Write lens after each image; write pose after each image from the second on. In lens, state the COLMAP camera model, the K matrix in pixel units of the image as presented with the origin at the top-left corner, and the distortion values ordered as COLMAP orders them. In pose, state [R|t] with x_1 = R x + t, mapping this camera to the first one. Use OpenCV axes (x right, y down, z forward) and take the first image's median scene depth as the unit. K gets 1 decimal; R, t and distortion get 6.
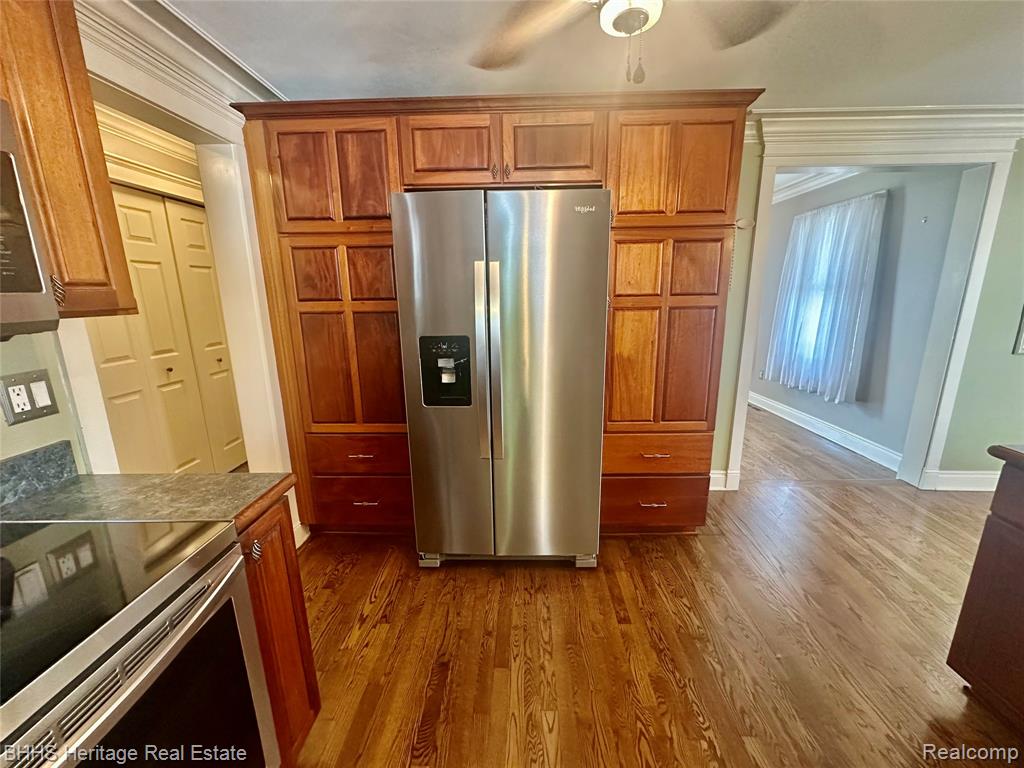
lens RADIAL K [[406.7, 0, 512.0], [0, 406.7, 384.0], [0, 0, 1]] dist [-0.001073, -0.000061]
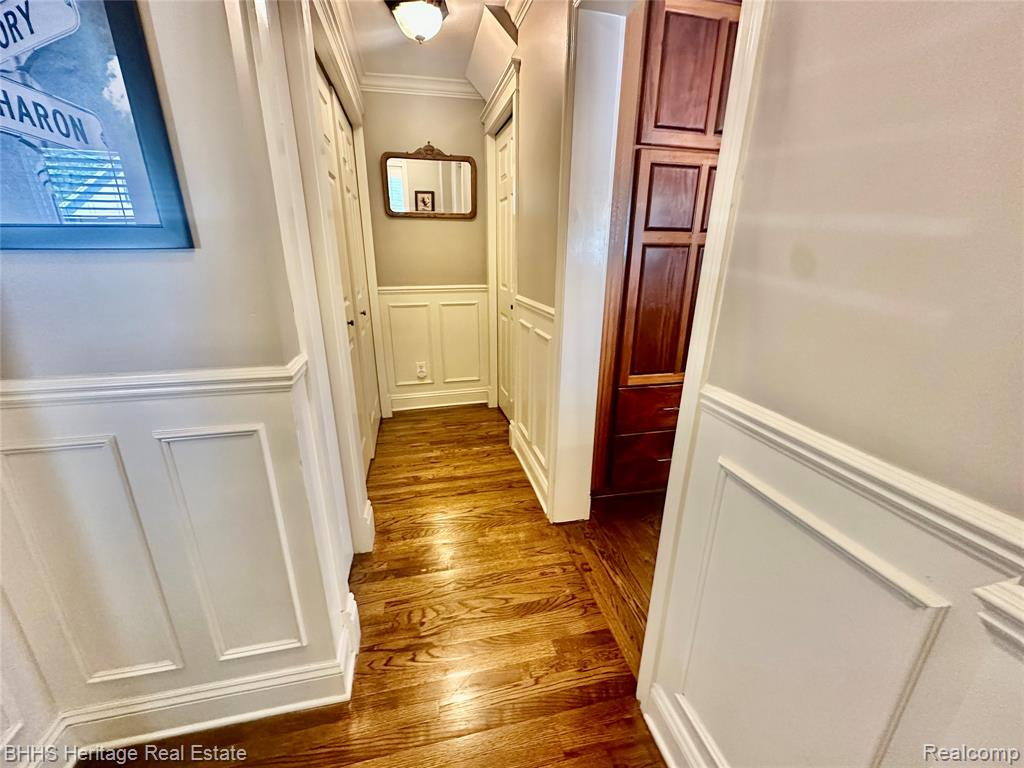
lens RADIAL K [[406.7, 0, 512.0], [0, 406.7, 384.0], [0, 0, 1]] dist [-0.001073, -0.000061]
pose [[0.968677, -0.059559, 0.241074, -1.017105], [0.038600, 0.995125, 0.090750, 0.027402], [-0.245304, -0.078602, 0.966254, 0.221054]]
